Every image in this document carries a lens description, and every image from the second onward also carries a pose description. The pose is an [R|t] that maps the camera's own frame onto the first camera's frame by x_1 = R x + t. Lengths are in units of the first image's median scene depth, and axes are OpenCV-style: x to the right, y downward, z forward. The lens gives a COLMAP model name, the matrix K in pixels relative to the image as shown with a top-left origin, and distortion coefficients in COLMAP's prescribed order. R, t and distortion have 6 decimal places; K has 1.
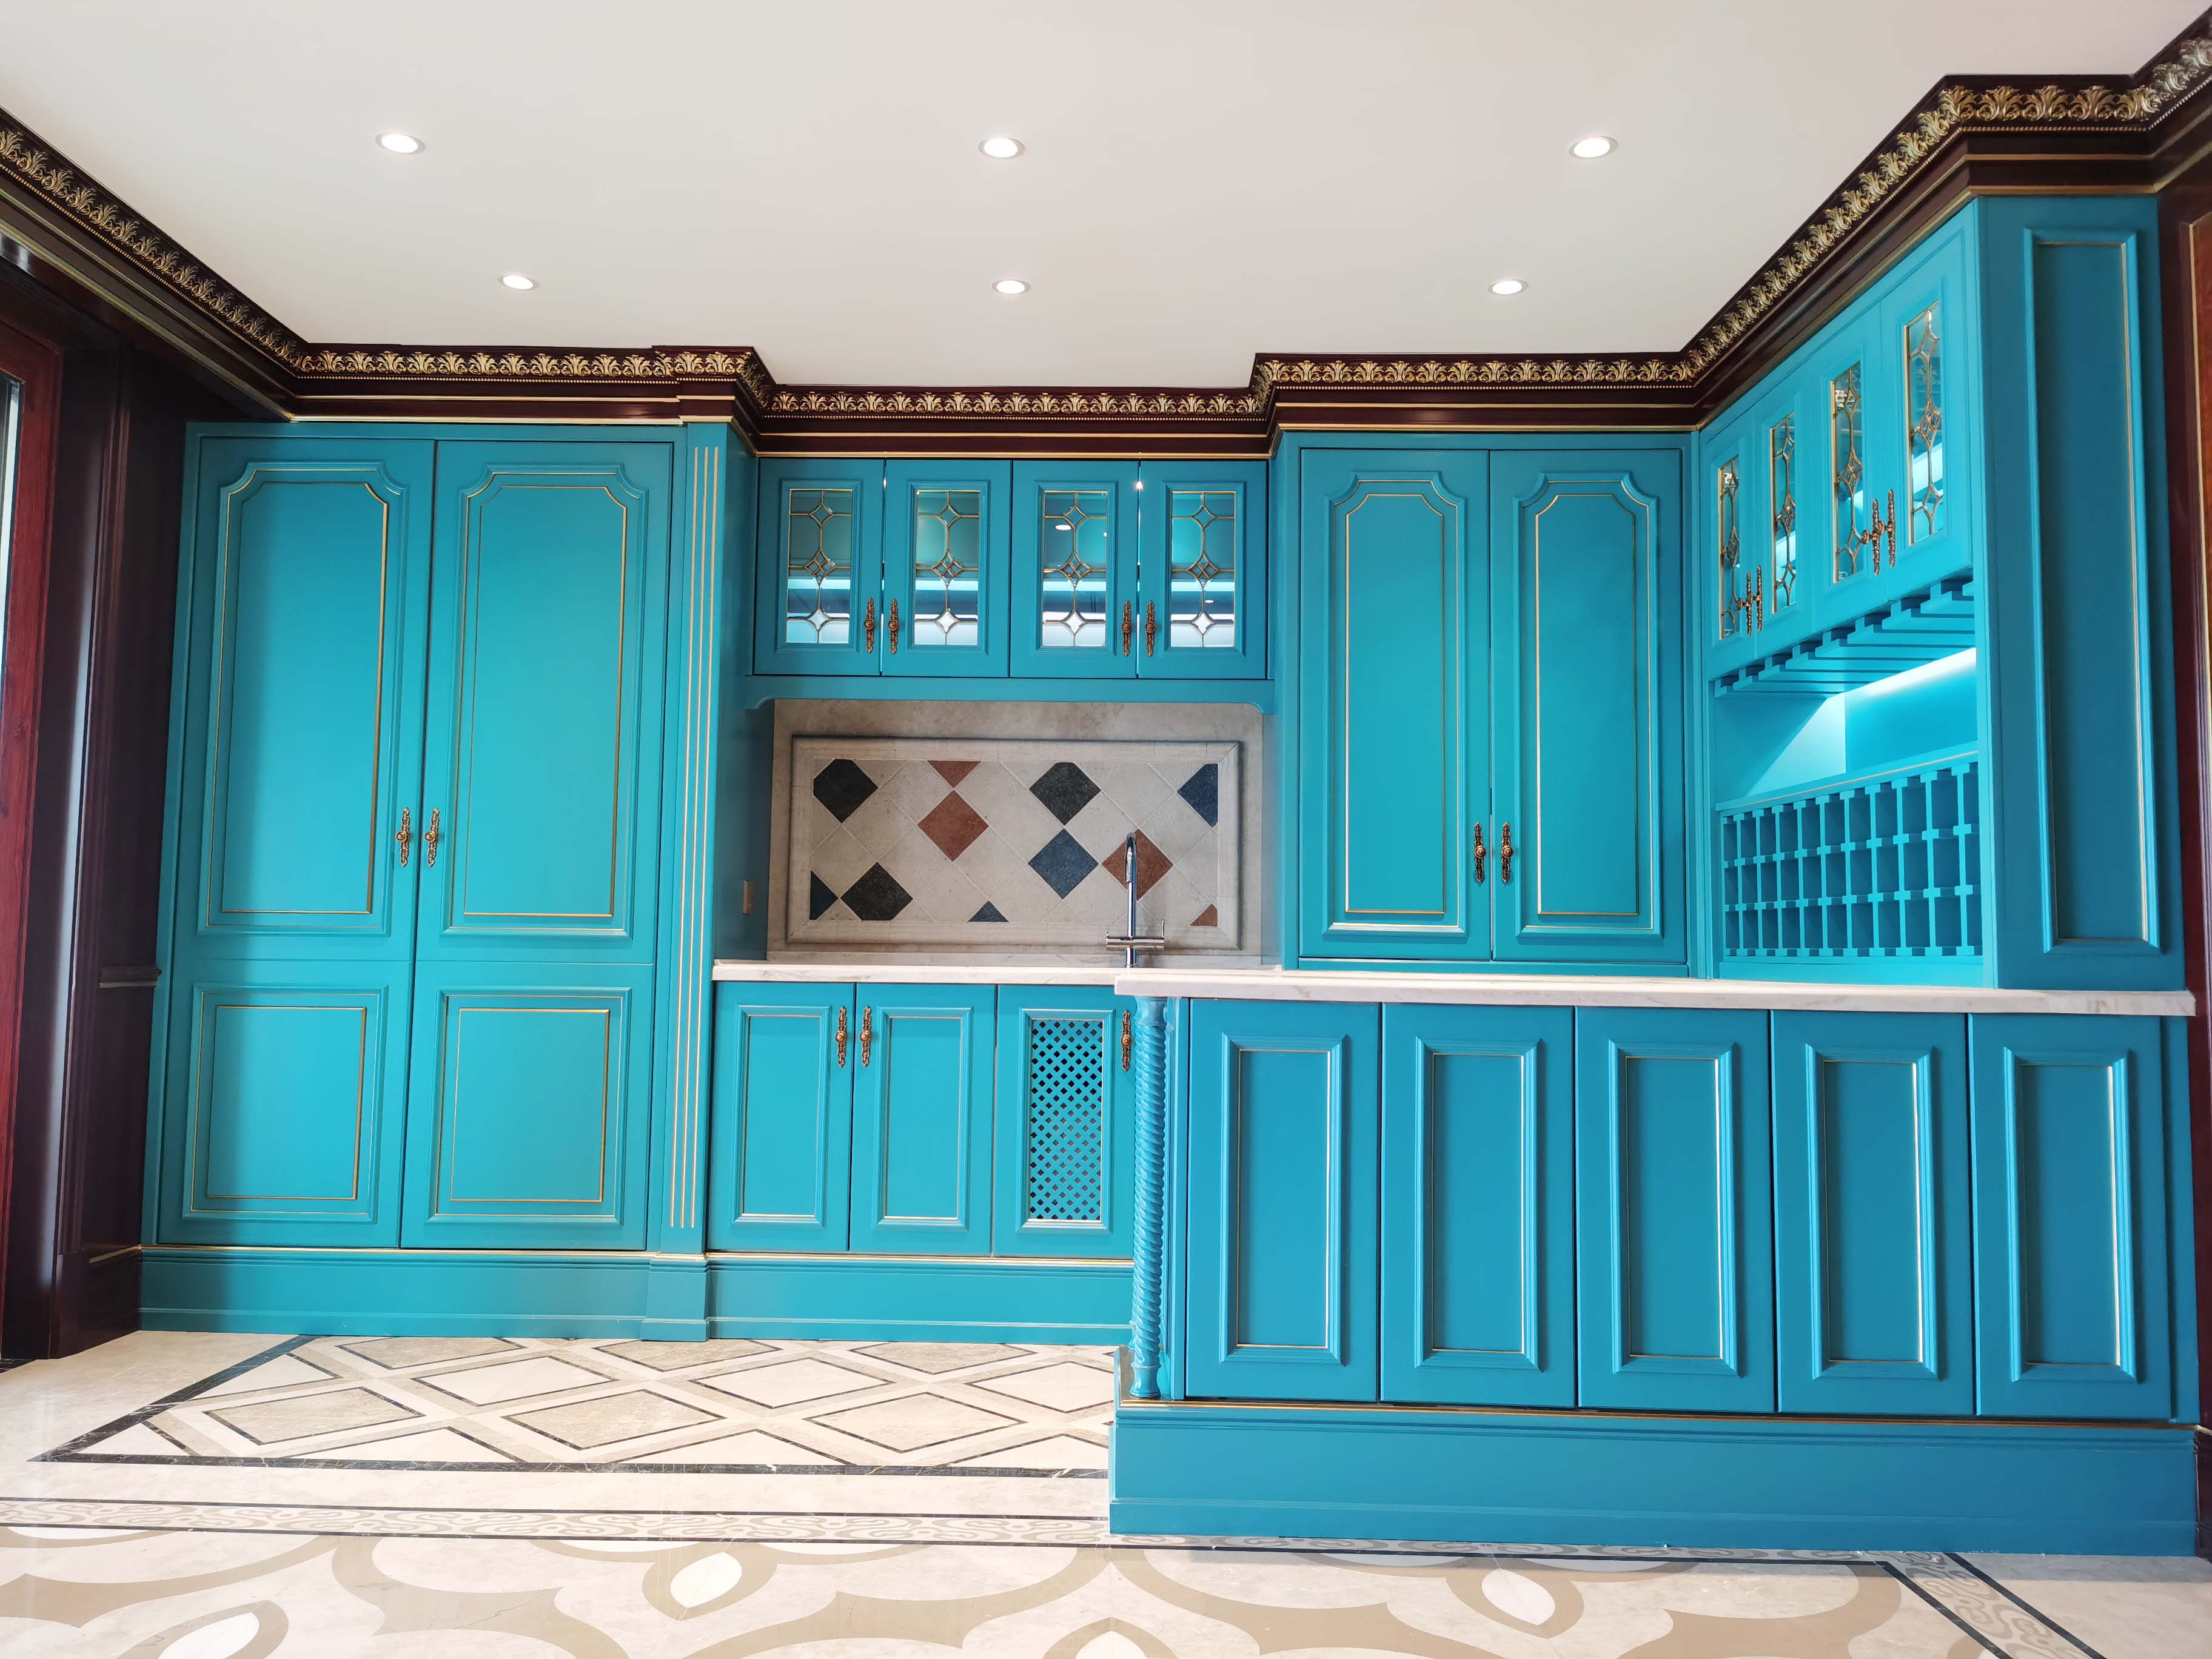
lens RADIAL K [[1690.9, 0, 1085.6], [0, 1690.9, 831.4], [0, 0, 1]] dist [0.036116, -0.046596]
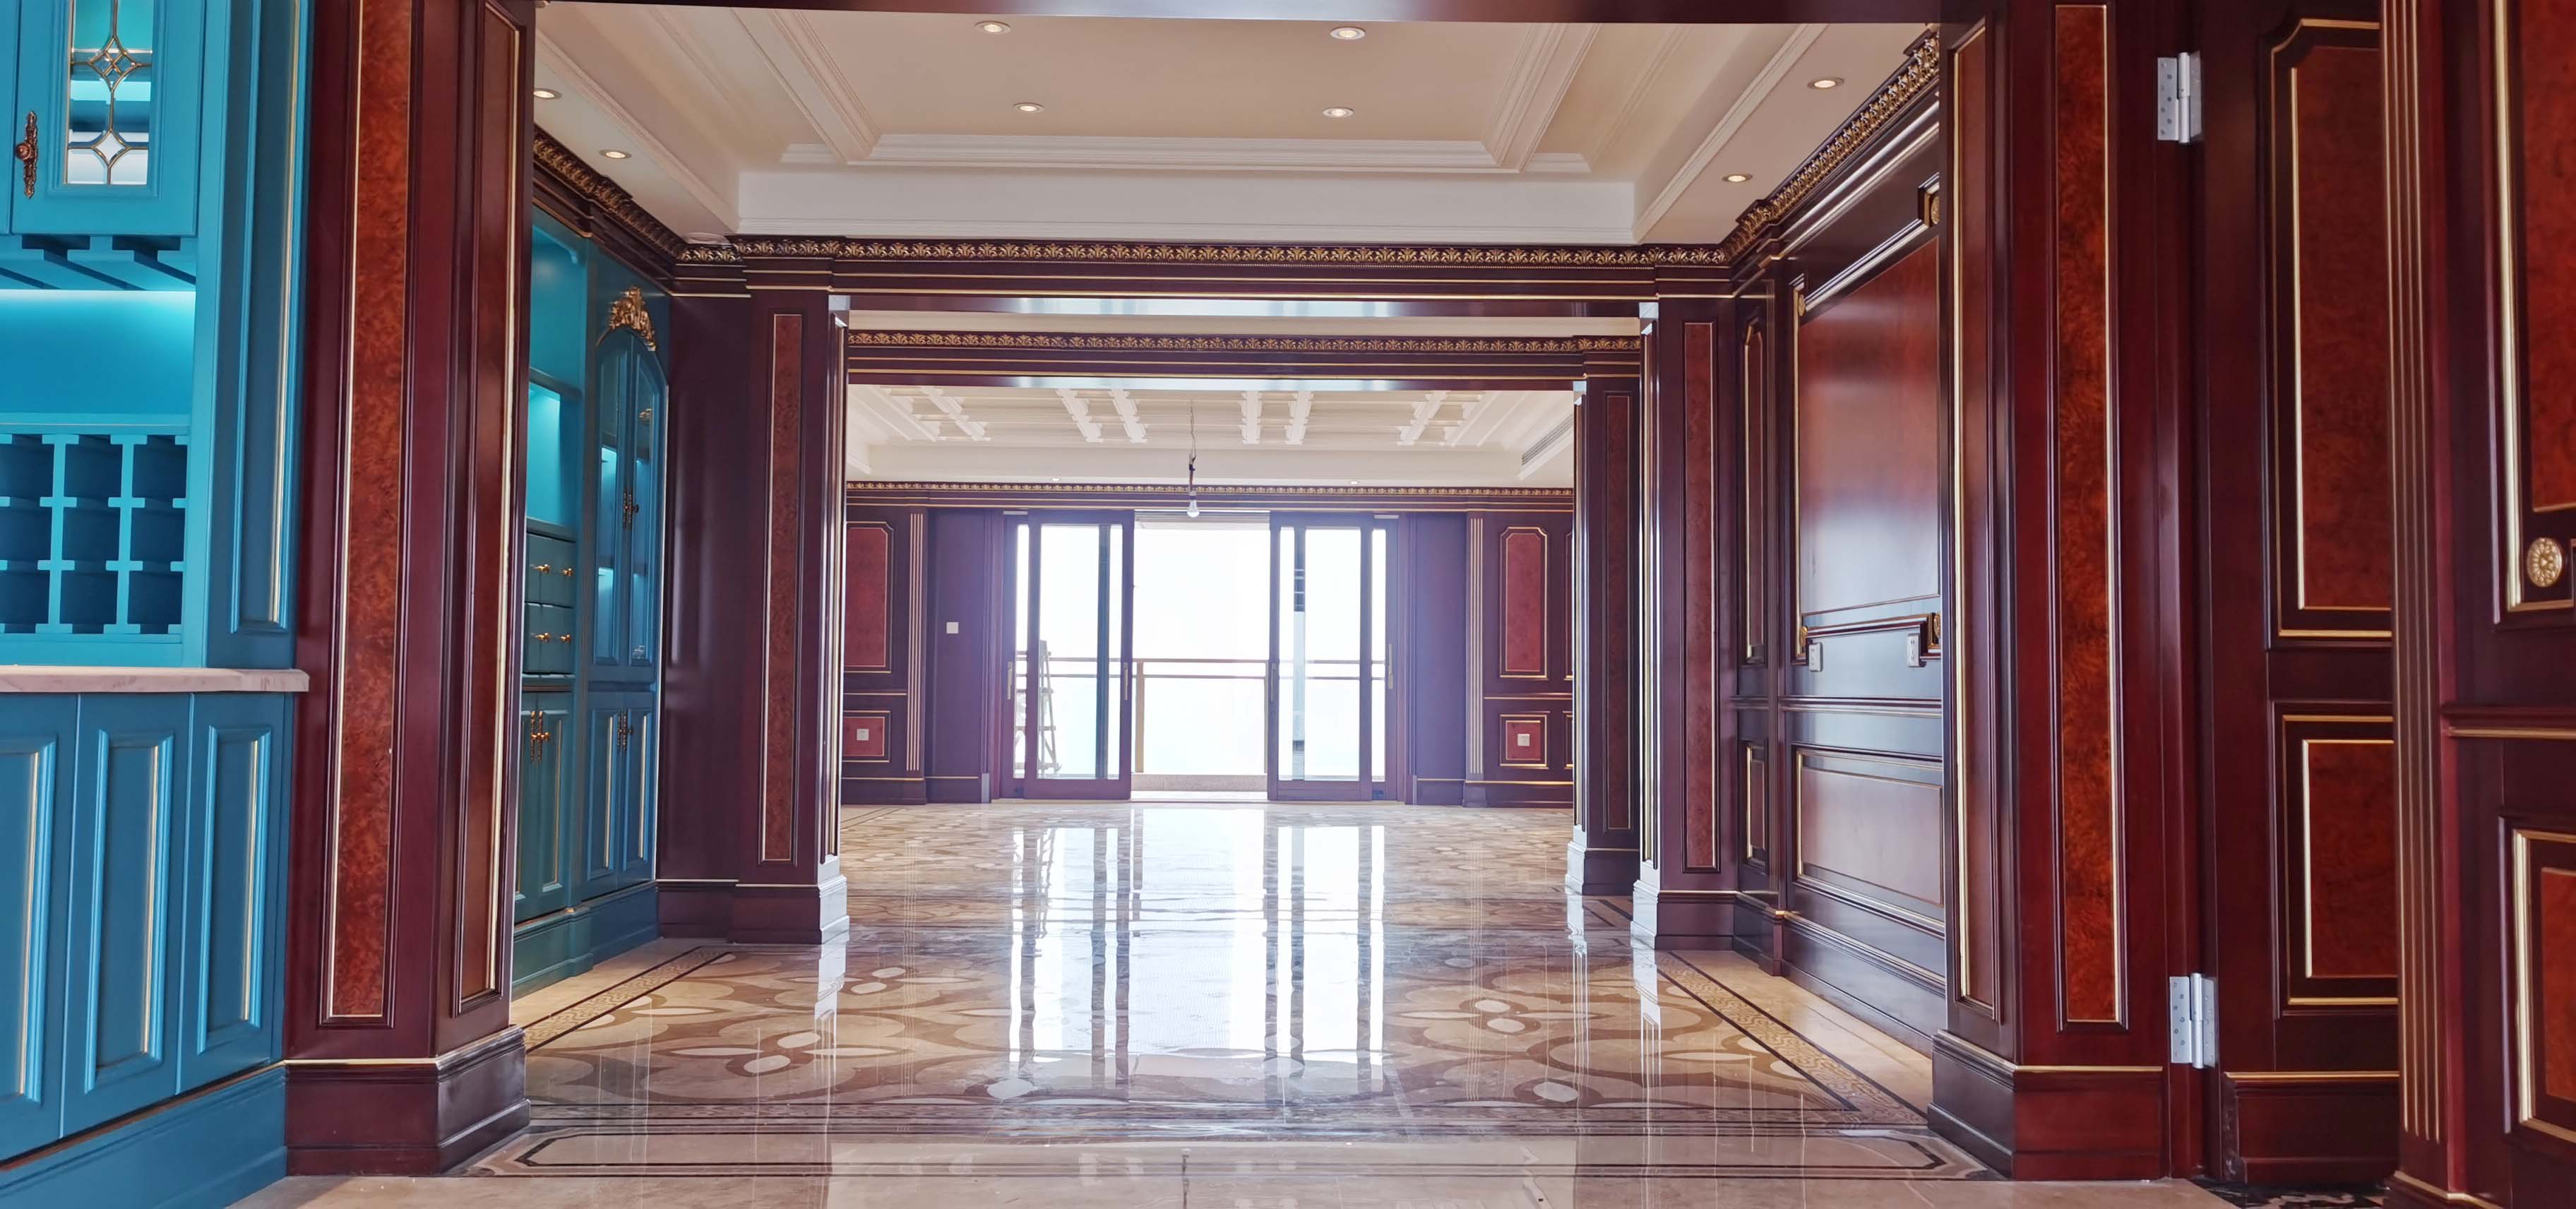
lens RADIAL K [[1967.5, 0, 1273.6], [0, 1967.5, 590.3], [0, 0, 1]] dist [0.044100, -0.065598]
pose [[-0.033101, 0.034478, 0.998857, -0.443197], [-0.083681, 0.995800, -0.037146, 0.025530], [-0.995943, -0.084815, -0.030077, 0.279629]]
